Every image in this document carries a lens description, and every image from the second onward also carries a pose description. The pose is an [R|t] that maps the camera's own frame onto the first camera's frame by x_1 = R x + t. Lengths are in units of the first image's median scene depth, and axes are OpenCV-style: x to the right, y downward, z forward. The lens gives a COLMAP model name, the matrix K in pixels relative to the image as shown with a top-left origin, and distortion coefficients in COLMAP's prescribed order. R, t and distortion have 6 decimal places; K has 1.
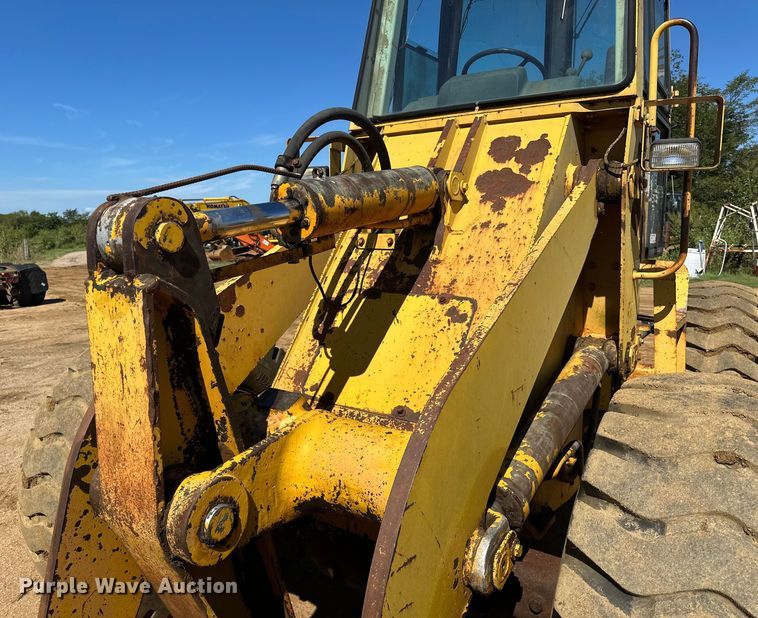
lens RADIAL K [[583.7, 0, 358.4], [0, 583.7, 306.9], [0, 0, 1]] dist [0.059657, -0.078805]
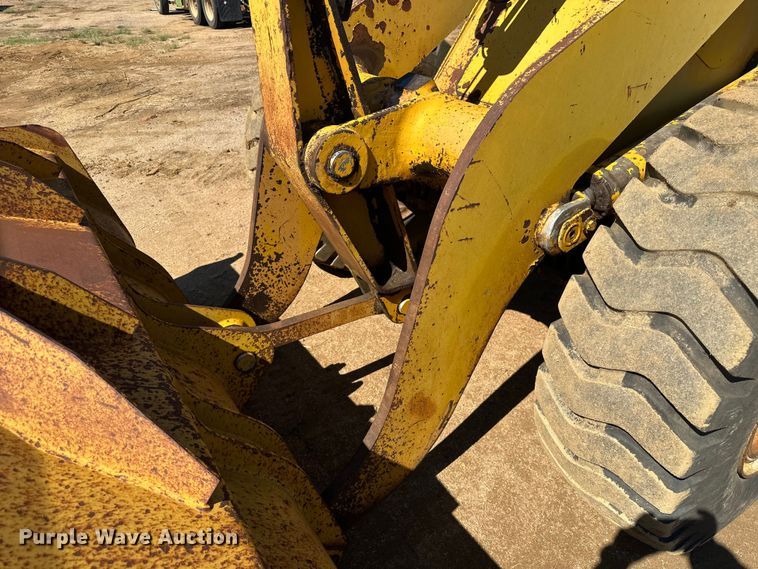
lens RADIAL K [[547.1, 0, 389.7], [0, 547.1, 282.2], [0, 0, 1]] dist [0.080508, -0.133700]
pose [[0.937515, 0.174192, -0.301203, 0.259179], [-0.037435, 0.911133, 0.410409, 0.086389], [0.345926, -0.373489, 0.860721, -0.122258]]
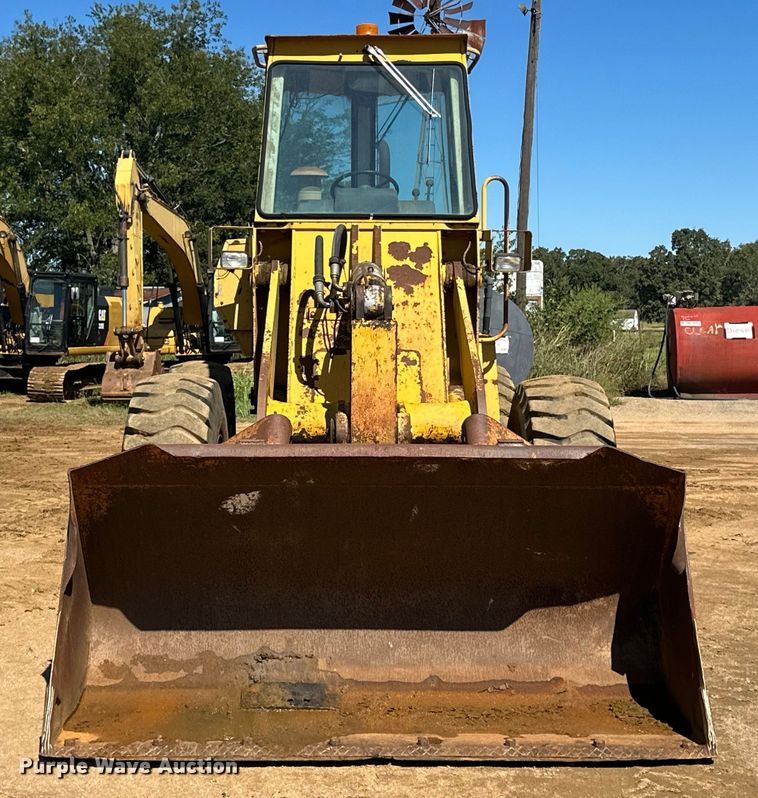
lens RADIAL K [[1413.0, 0, 379.0], [0, 1413.0, 399.0], [0, 0, 1]] dist [0.029613, 0.067196]
pose [[0.808571, -0.019962, 0.588060, -3.101647], [0.069858, 0.995612, -0.062257, 0.505939], [-0.584237, 0.091420, 0.806417, -2.888291]]
